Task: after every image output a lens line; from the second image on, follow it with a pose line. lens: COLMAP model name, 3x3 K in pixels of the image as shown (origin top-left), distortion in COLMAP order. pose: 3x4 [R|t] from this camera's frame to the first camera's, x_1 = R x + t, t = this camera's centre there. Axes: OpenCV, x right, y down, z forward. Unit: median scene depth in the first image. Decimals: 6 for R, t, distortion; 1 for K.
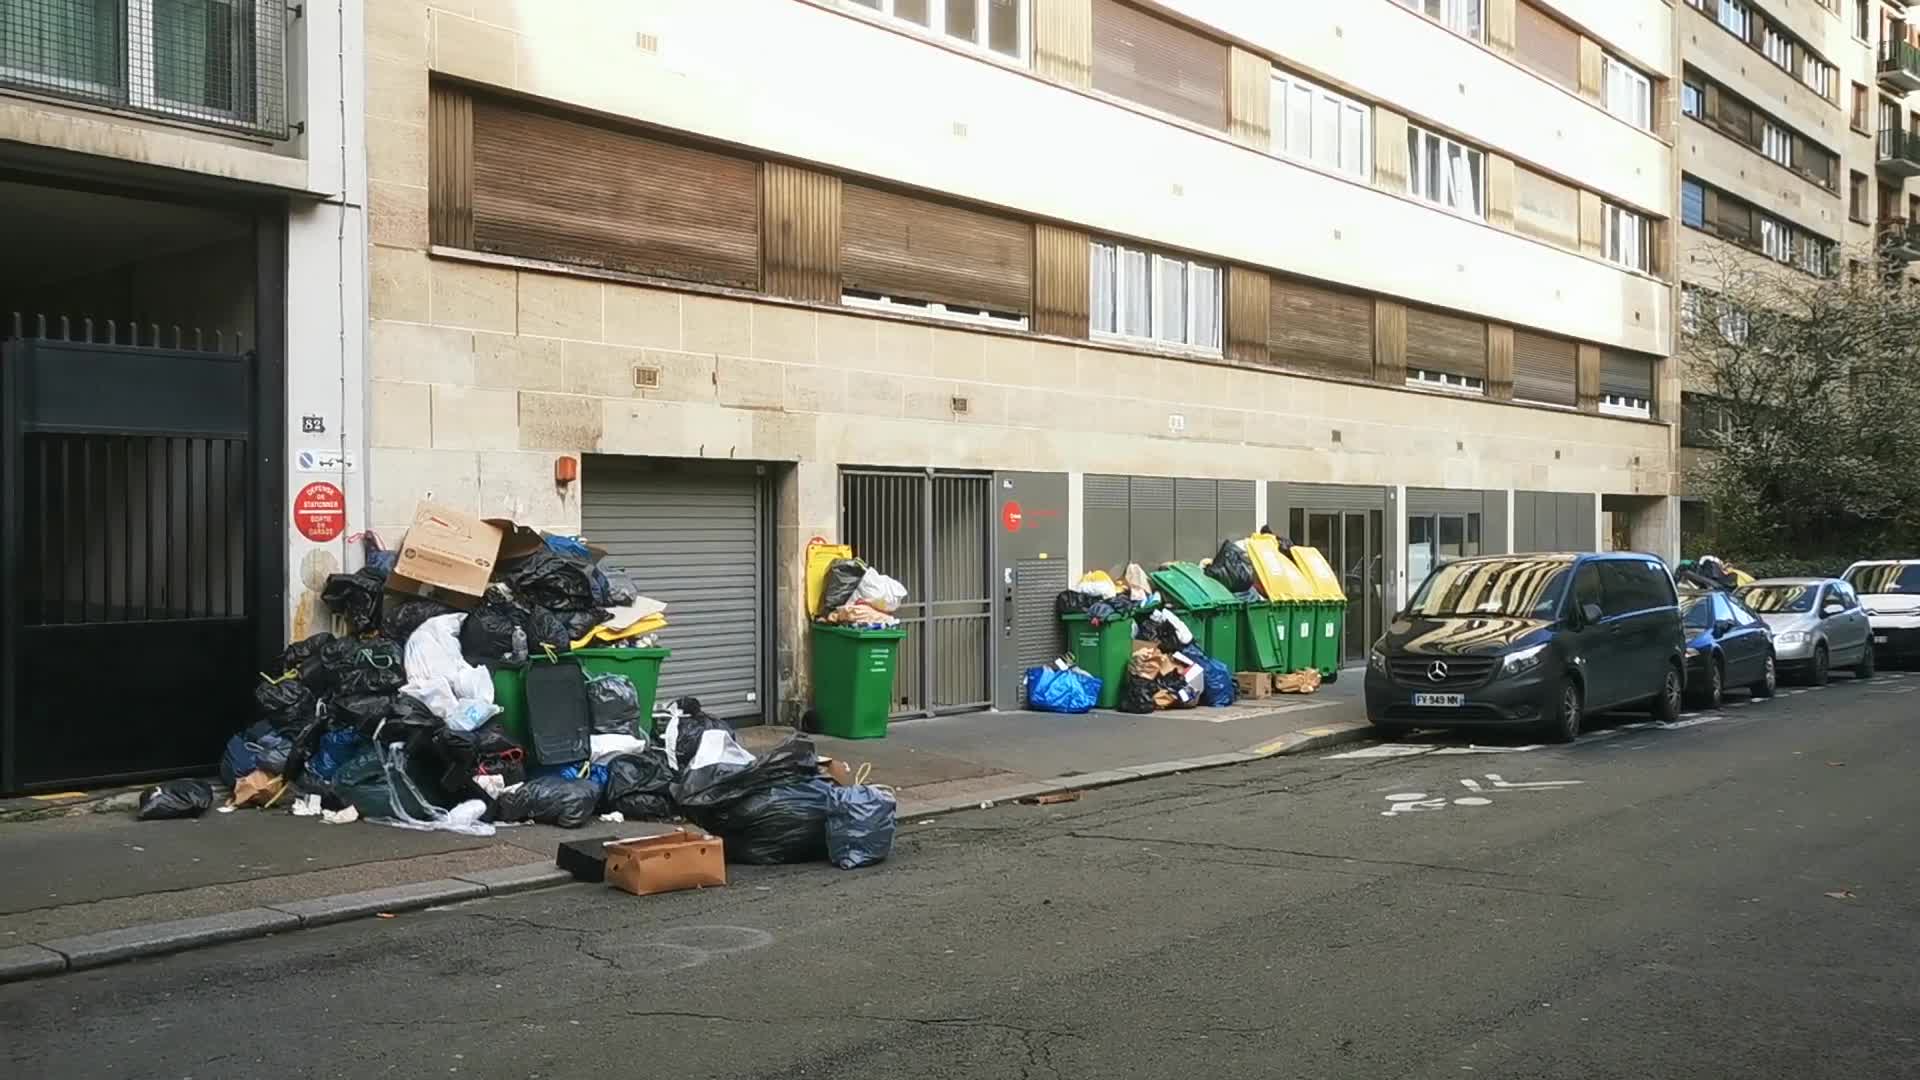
lens RADIAL K [[1939.7, 0, 960.1], [0, 1939.7, 542.3], [0, 0, 1]] dist [0.056488, 0.000000]
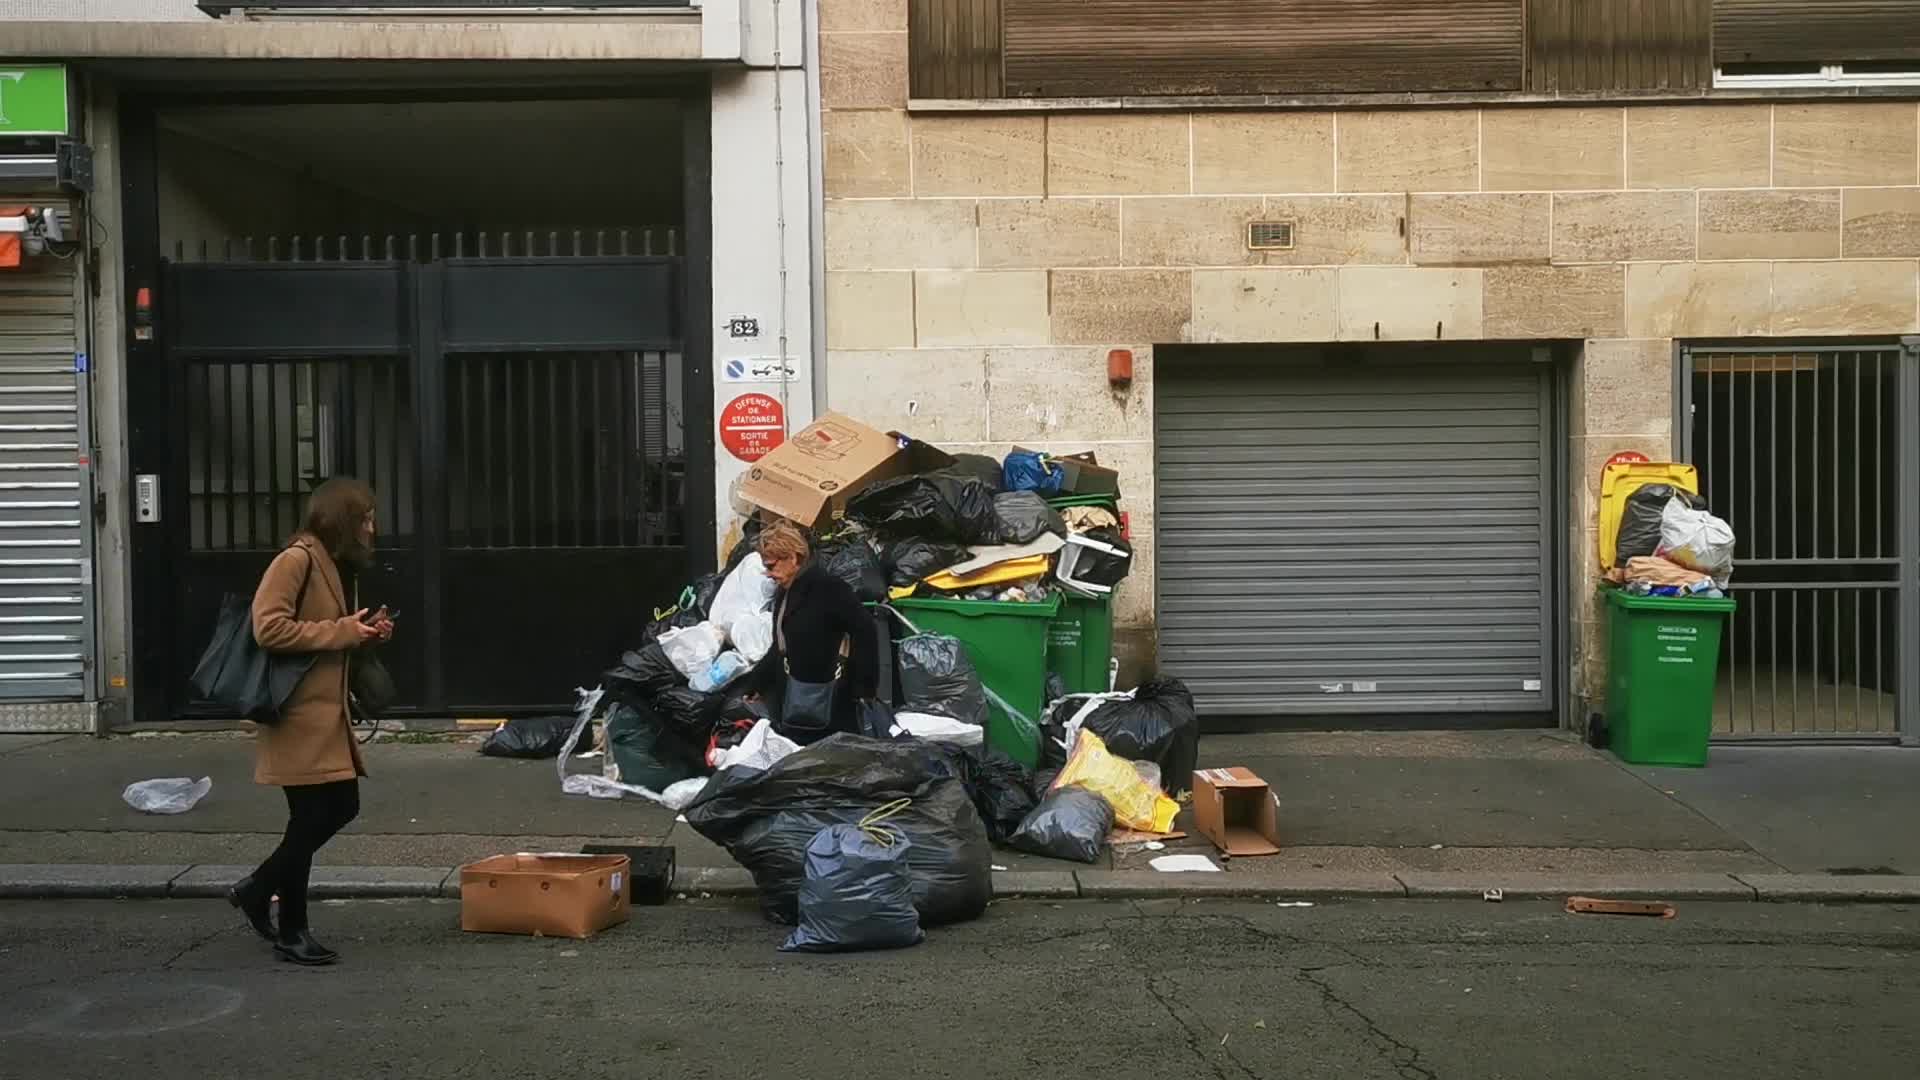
lens RADIAL K [[1939.7, 0, 960.3], [0, 1939.7, 528.8], [0, 0, 1]] dist [0.056488, 0.000000]
pose [[0.600823, 0.017793, -0.799184, 0.380795], [0.003545, 0.999683, 0.024923, 0.007389], [0.799374, -0.017808, 0.600569, 0.497931]]
